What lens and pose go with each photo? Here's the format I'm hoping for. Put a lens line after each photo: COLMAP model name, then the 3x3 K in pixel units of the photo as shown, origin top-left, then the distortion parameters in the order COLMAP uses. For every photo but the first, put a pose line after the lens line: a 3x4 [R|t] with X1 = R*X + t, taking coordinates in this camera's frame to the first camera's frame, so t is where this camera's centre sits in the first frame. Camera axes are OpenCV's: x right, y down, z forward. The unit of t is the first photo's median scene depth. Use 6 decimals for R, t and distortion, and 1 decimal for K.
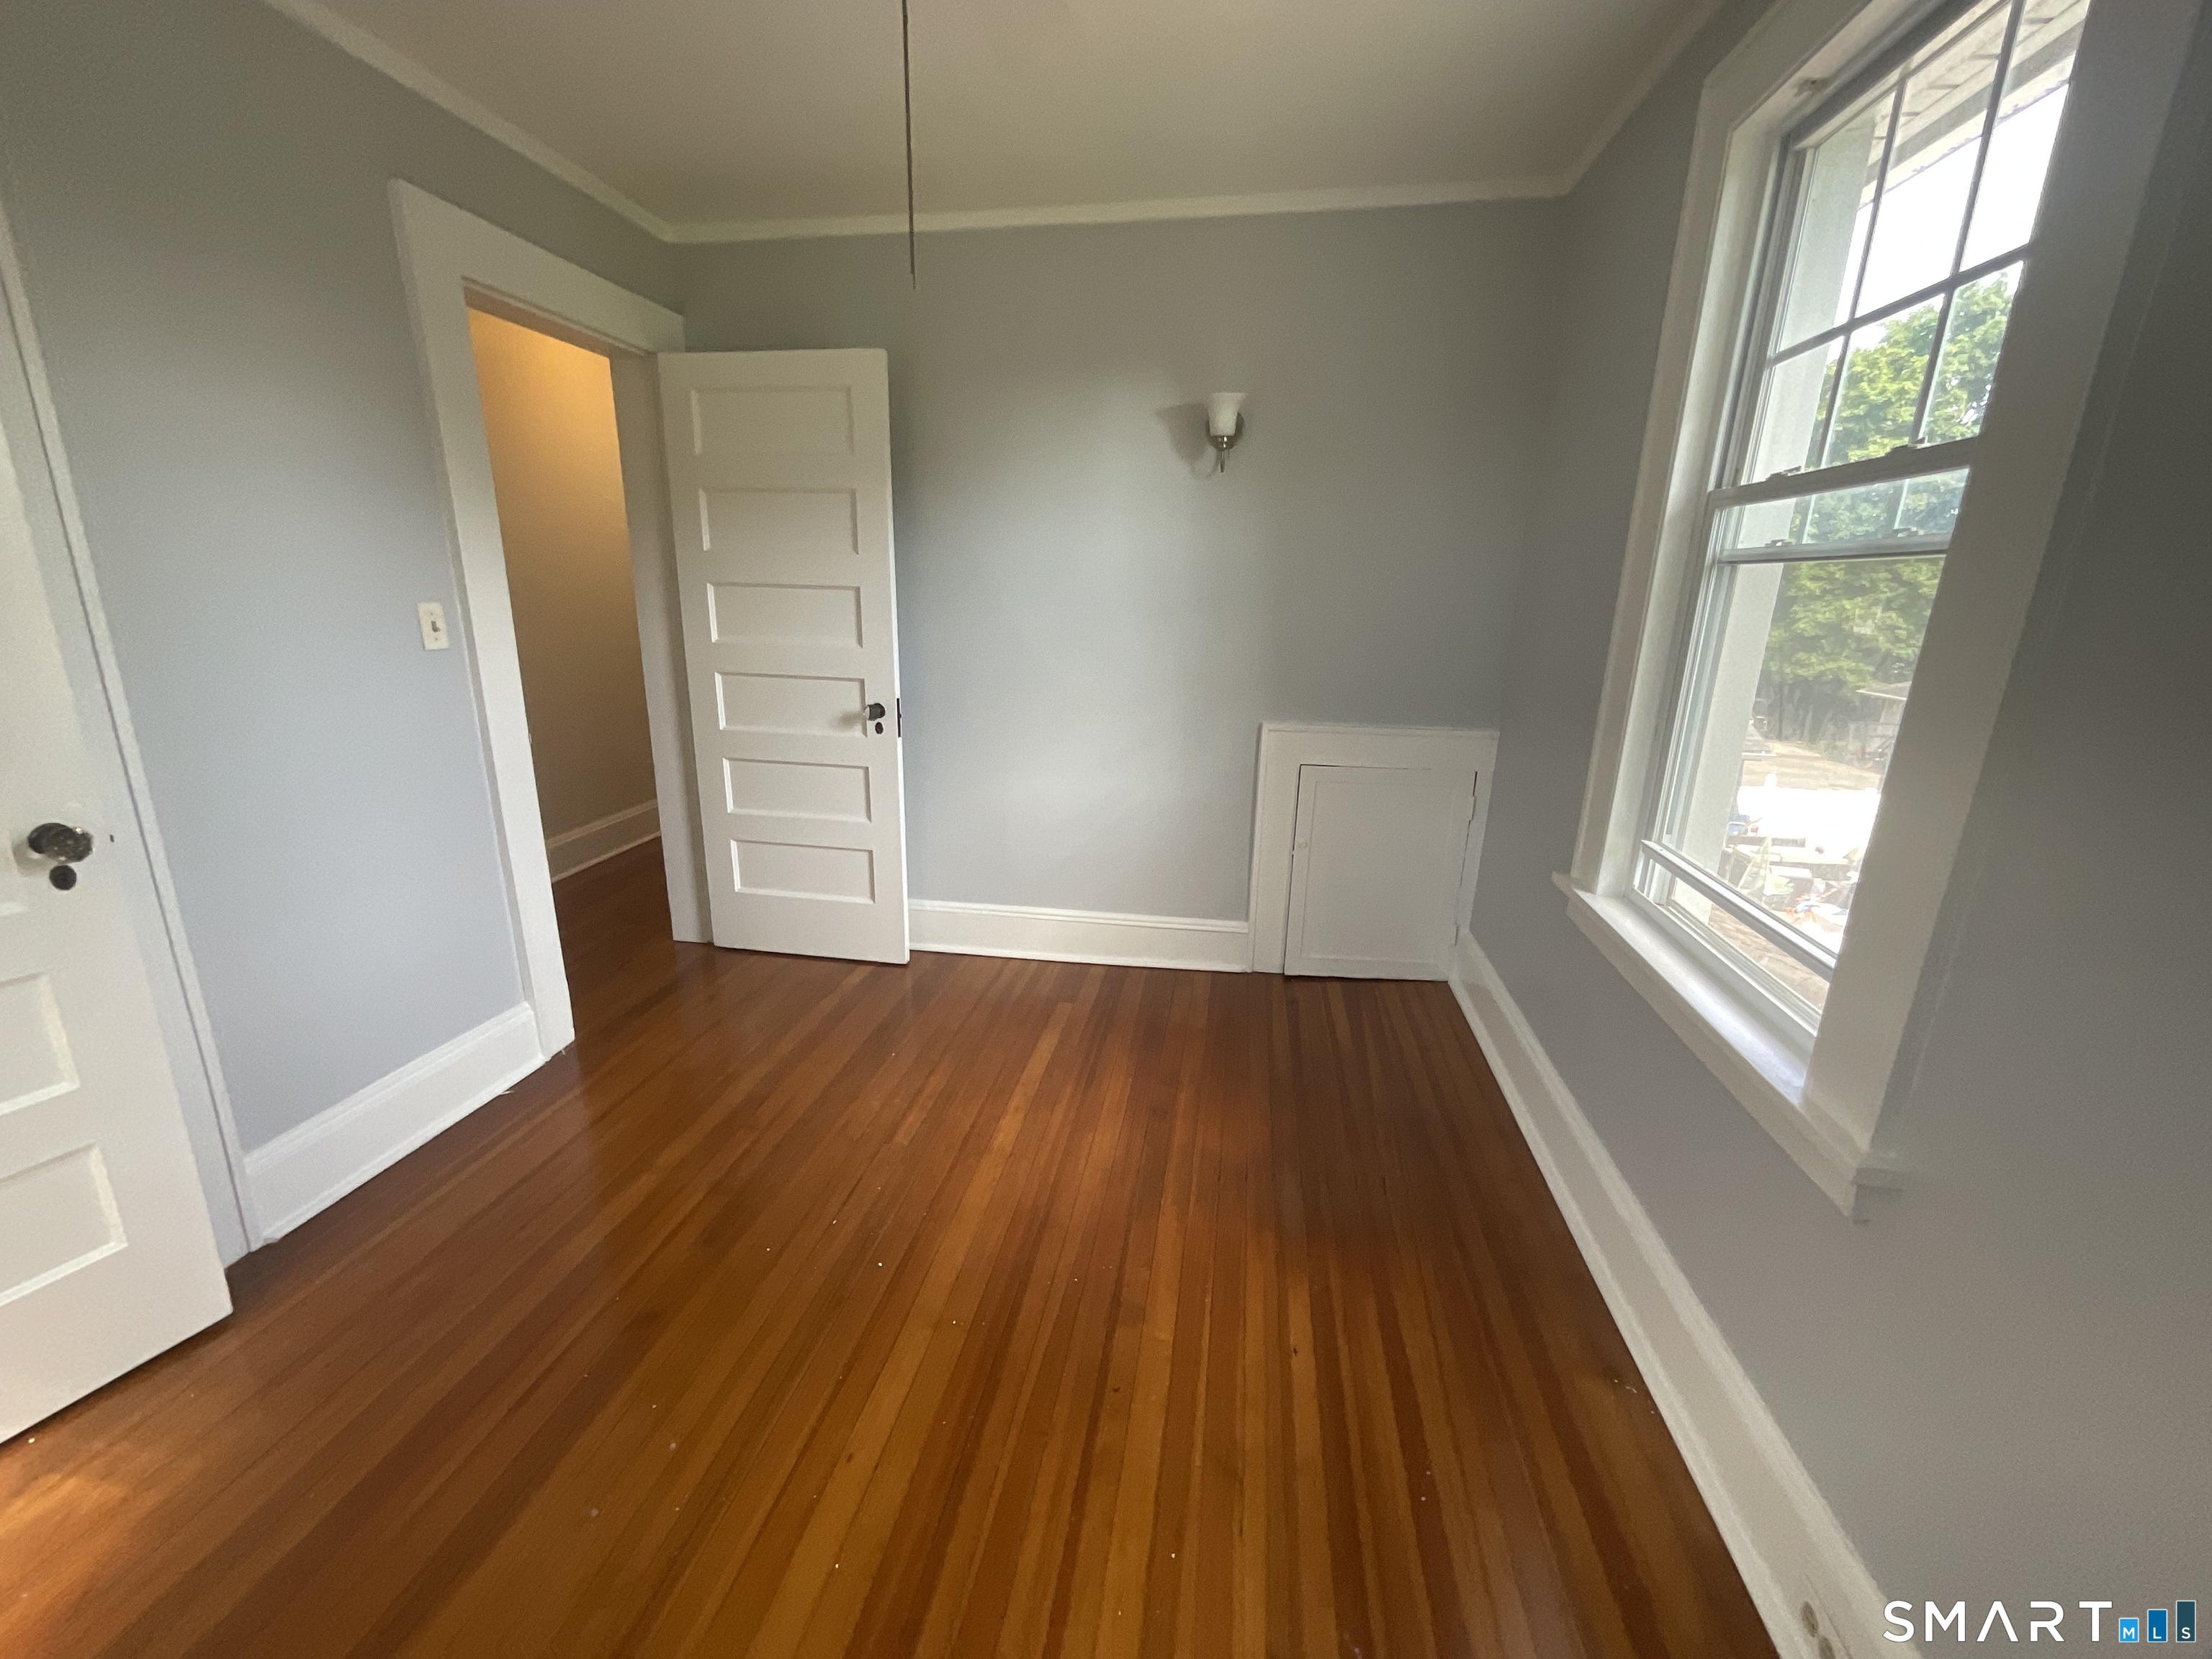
lens RADIAL K [[900.0, 0, 1109.8], [0, 900.0, 825.9], [0, 0, 1]] dist [0.002772, -0.000195]
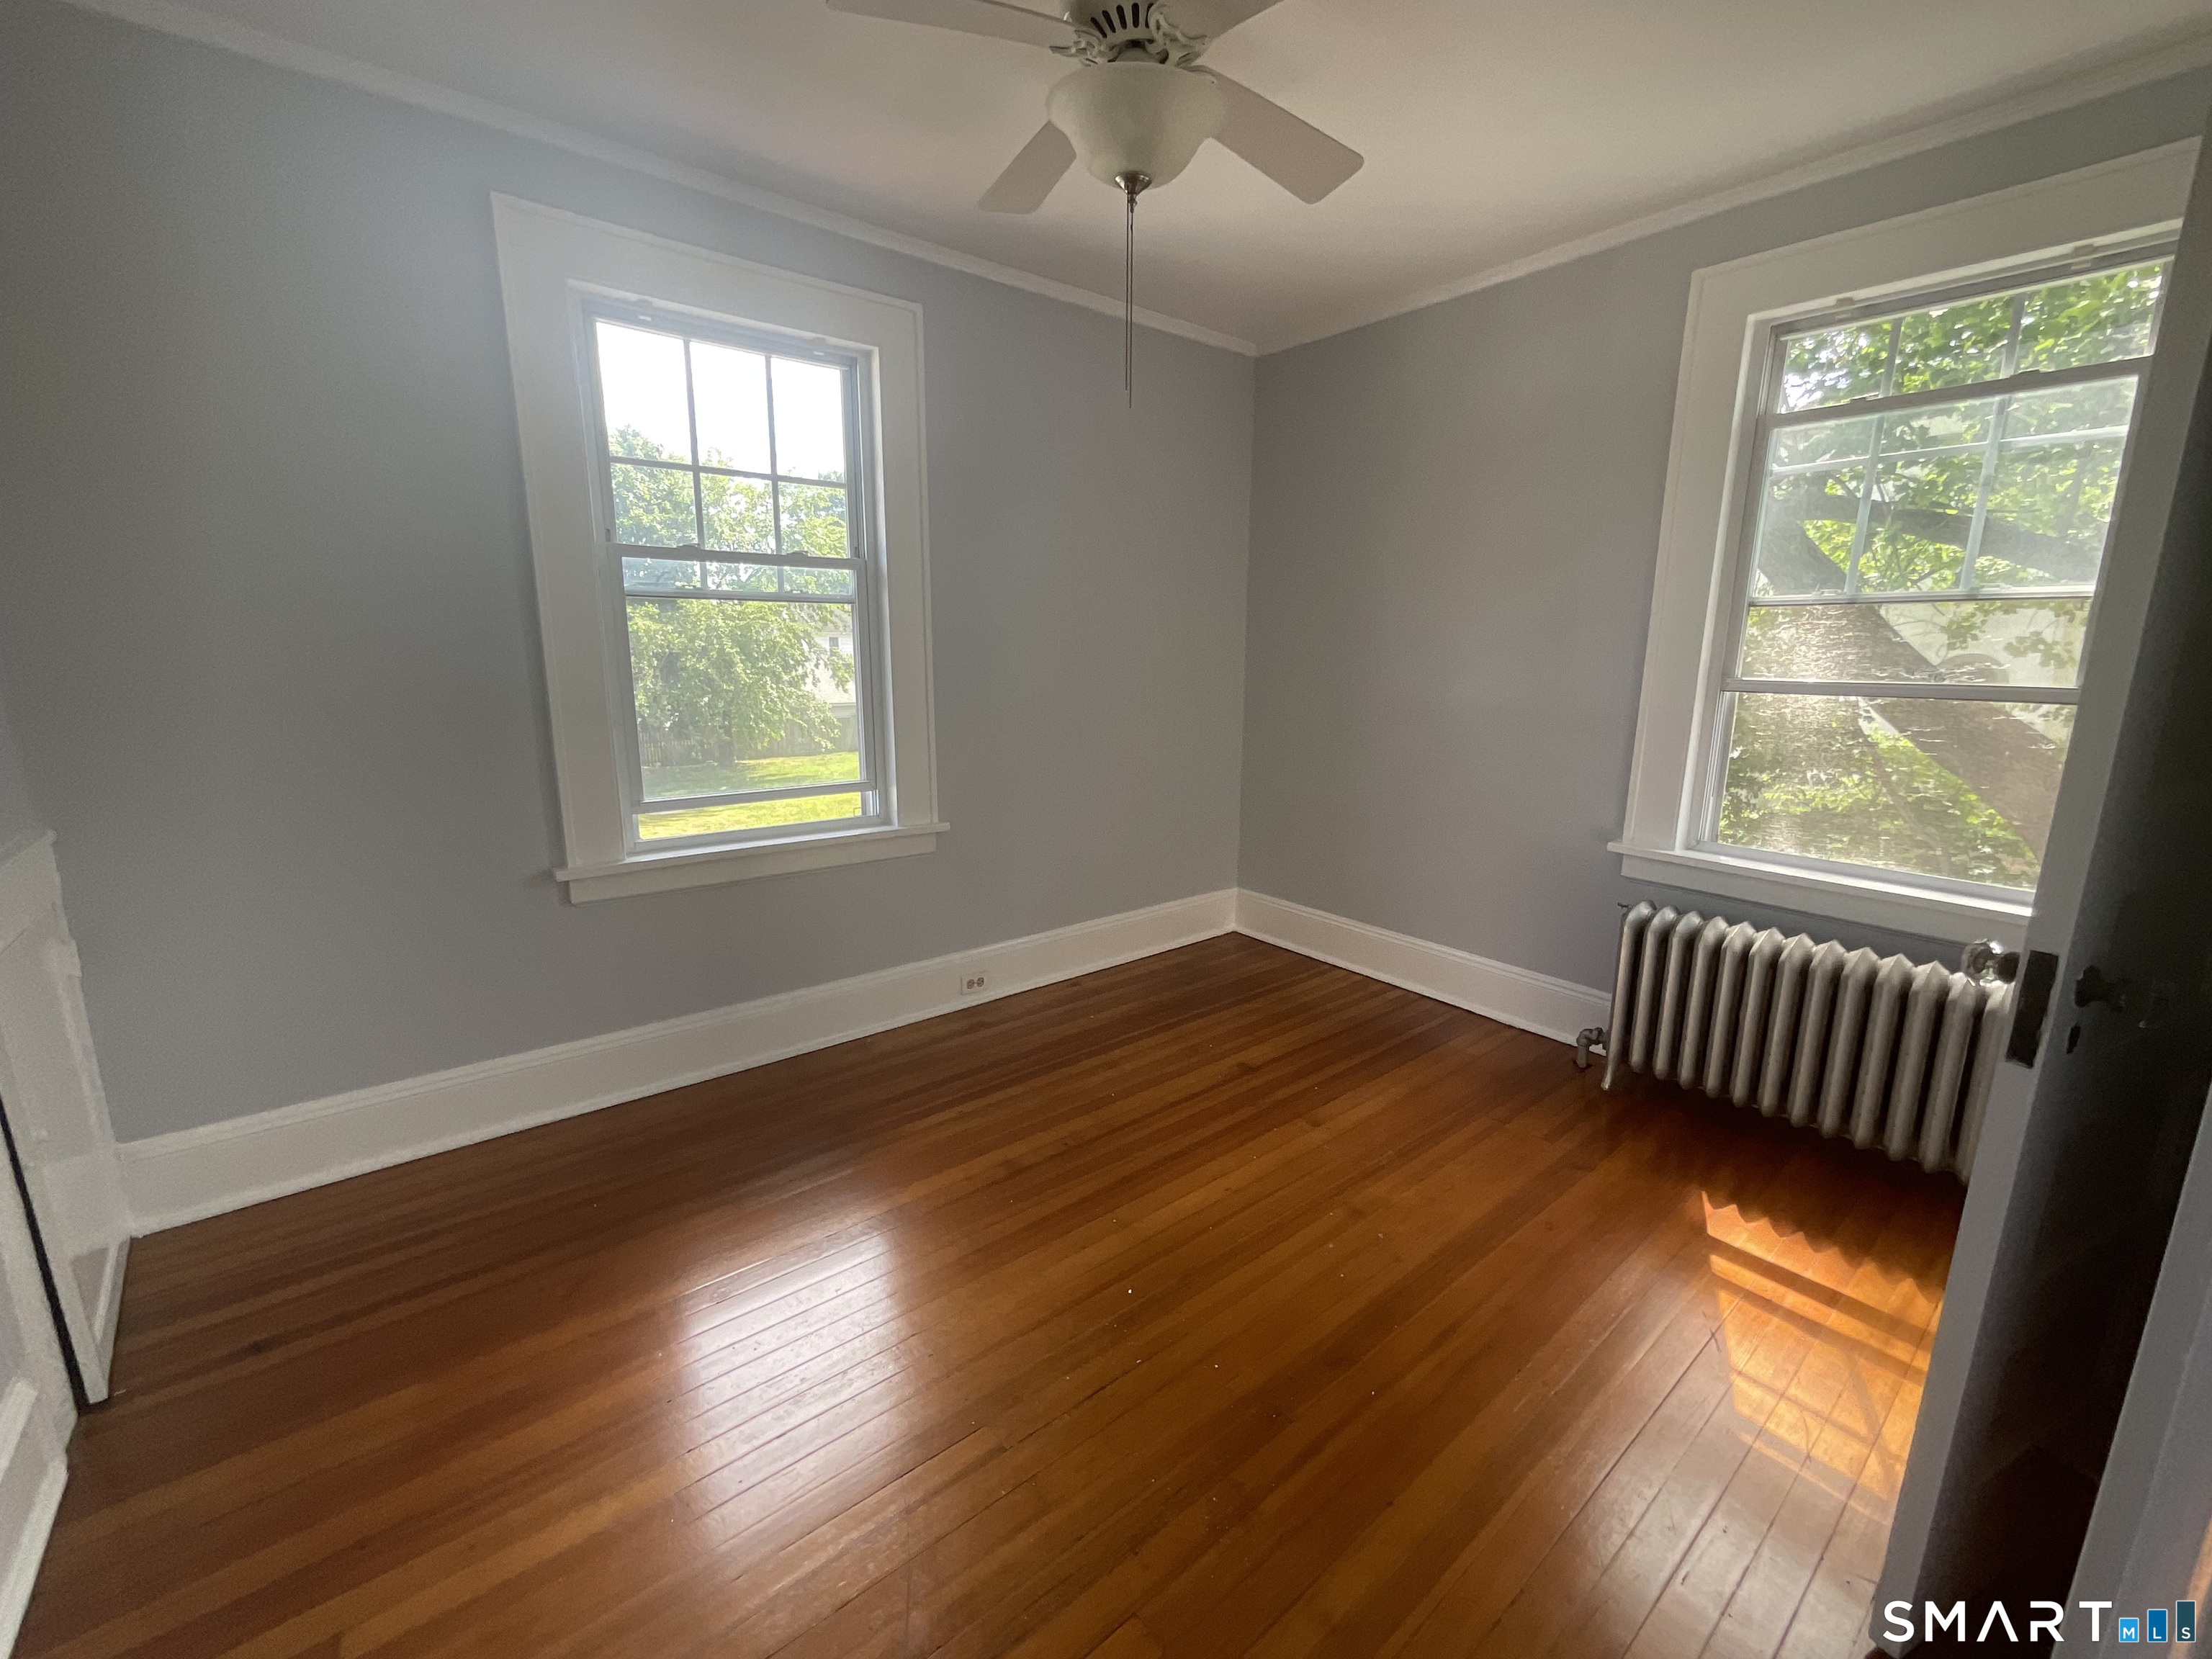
lens RADIAL K [[900.0, 0, 1103.8], [0, 900.0, 820.5], [0, 0, 1]] dist [0.002772, -0.000195]
pose [[-0.734663, -0.156167, 0.660213, -1.011559], [0.160667, 0.905414, 0.392952, -0.479567], [-0.659133, 0.394762, -0.640084, 1.818611]]
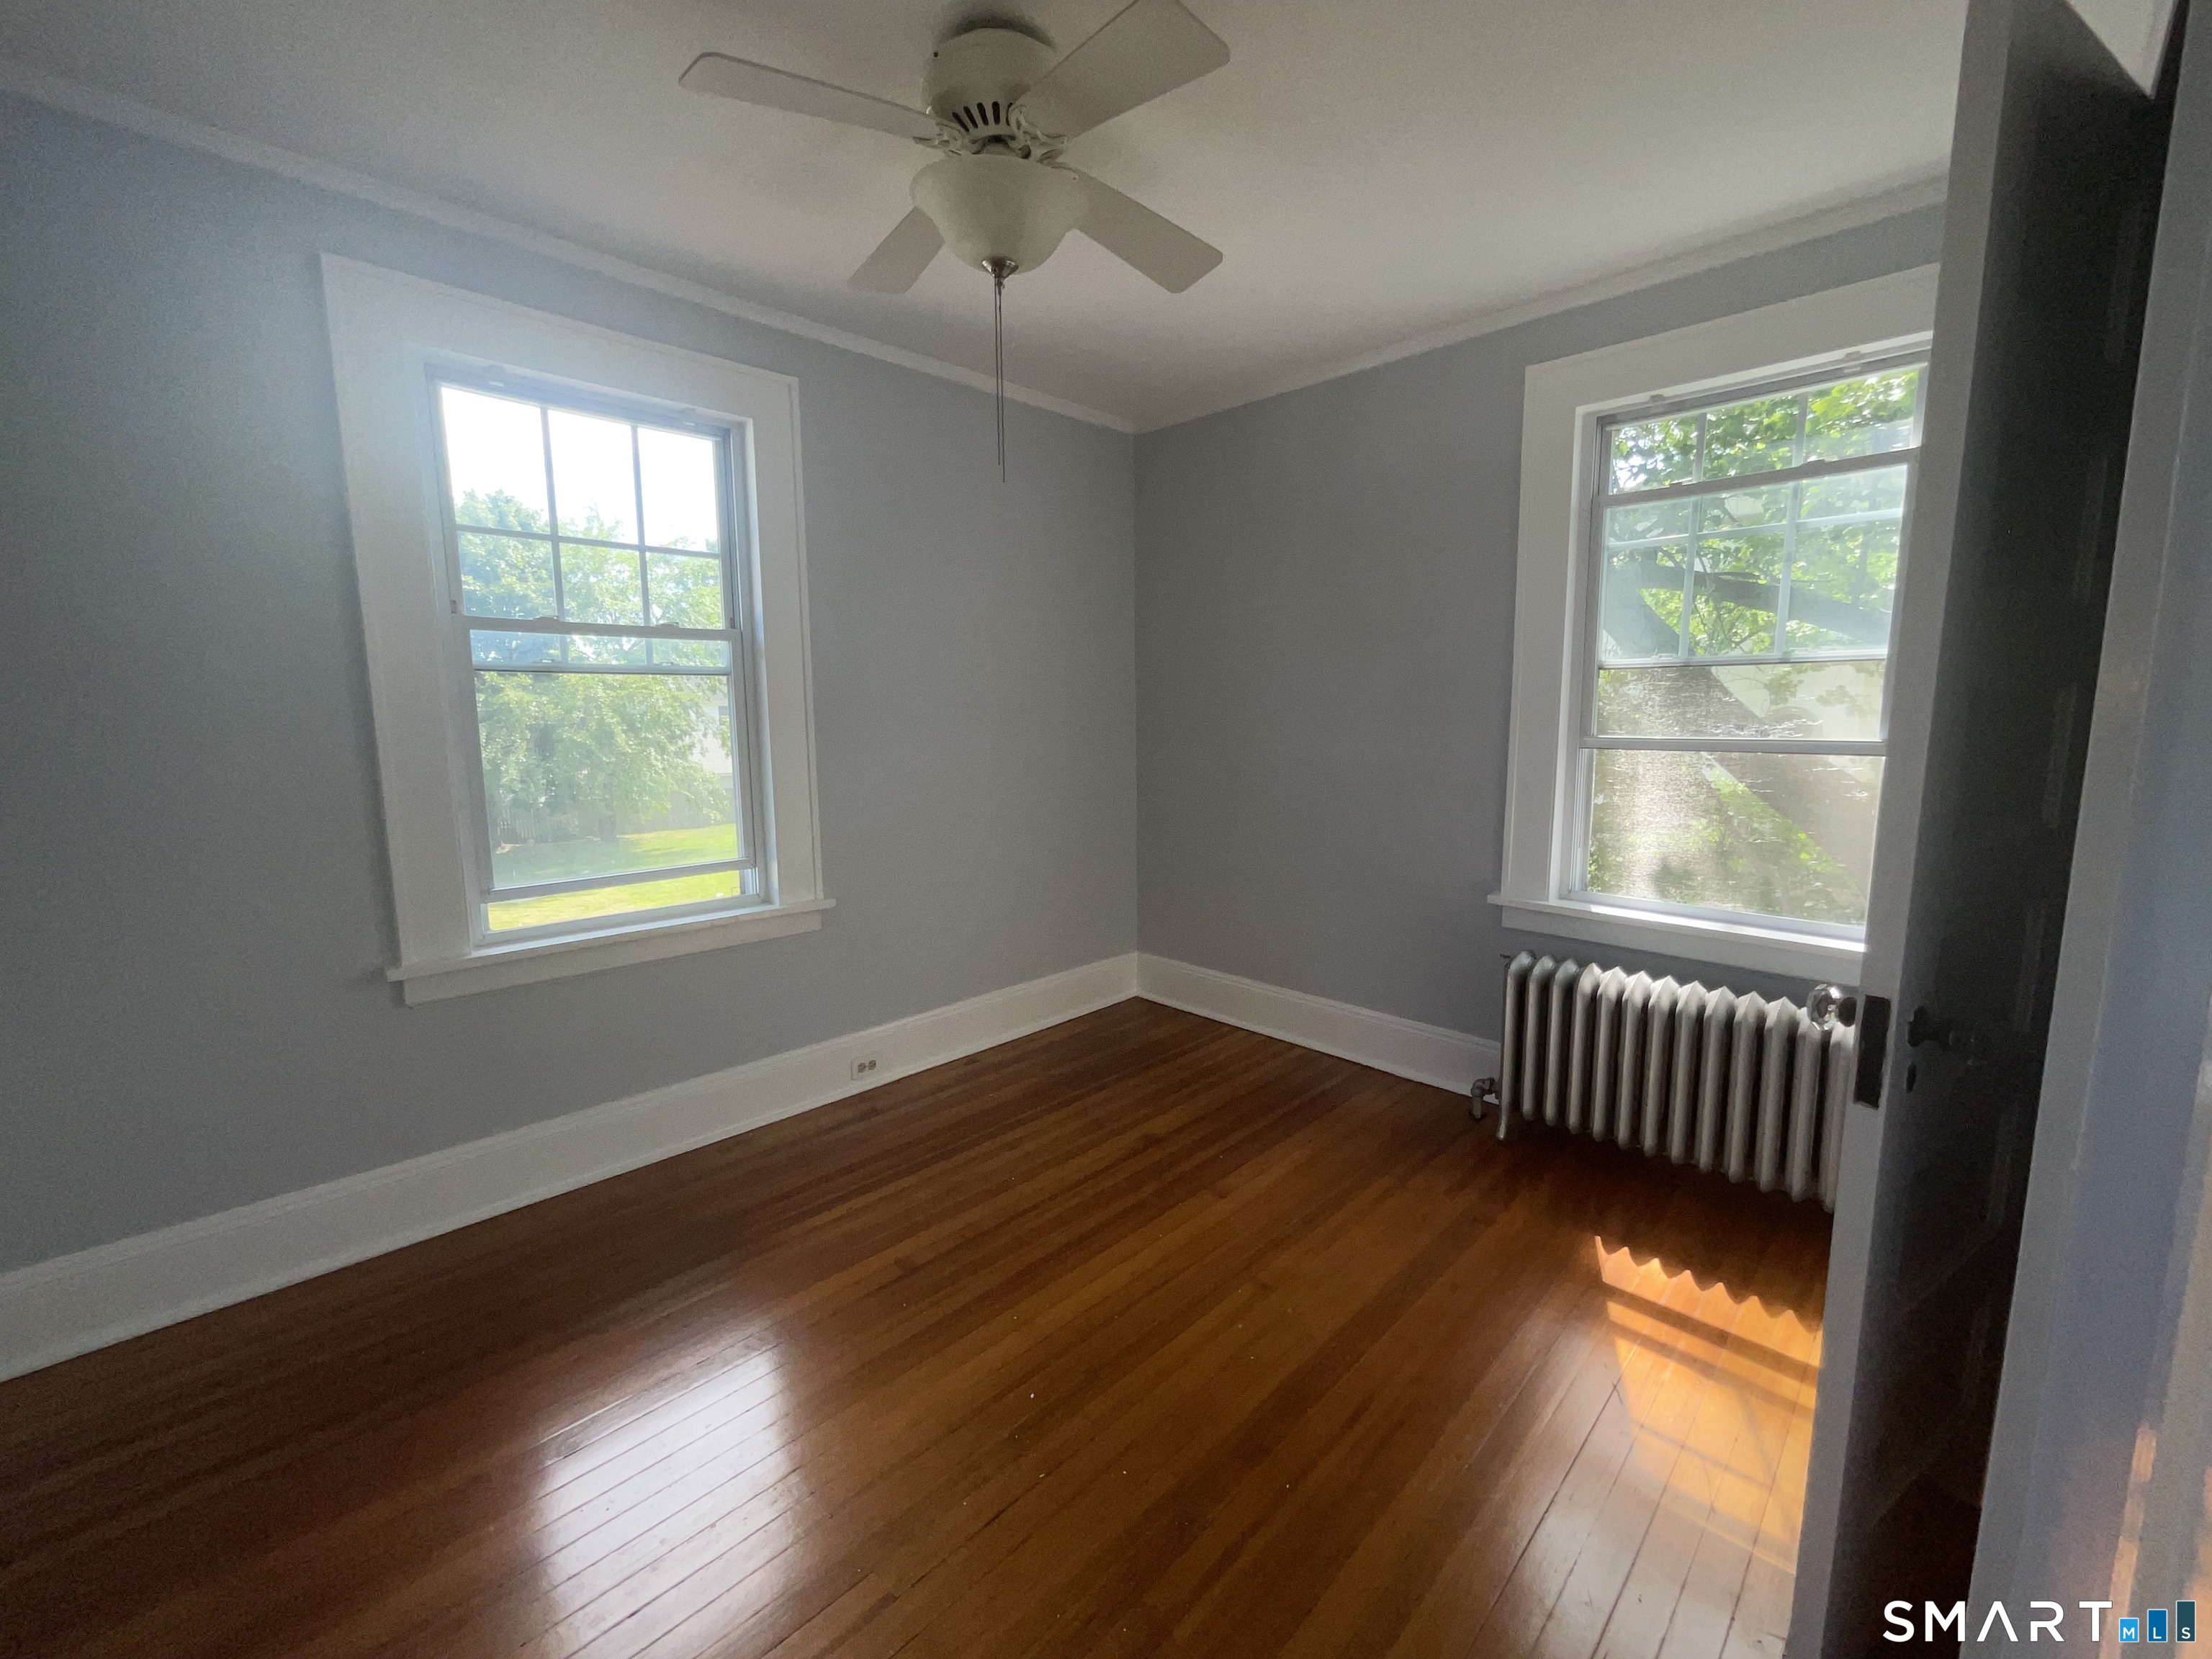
lens RADIAL K [[900.0, 0, 1104.1], [0, 900.0, 817.7], [0, 0, 1]] dist [0.002772, -0.000195]
pose [[-0.805179, -0.086655, 0.586666, -1.012222], [0.150172, 0.927230, 0.343065, -0.476702], [-0.573703, 0.364329, -0.733573, 1.782238]]
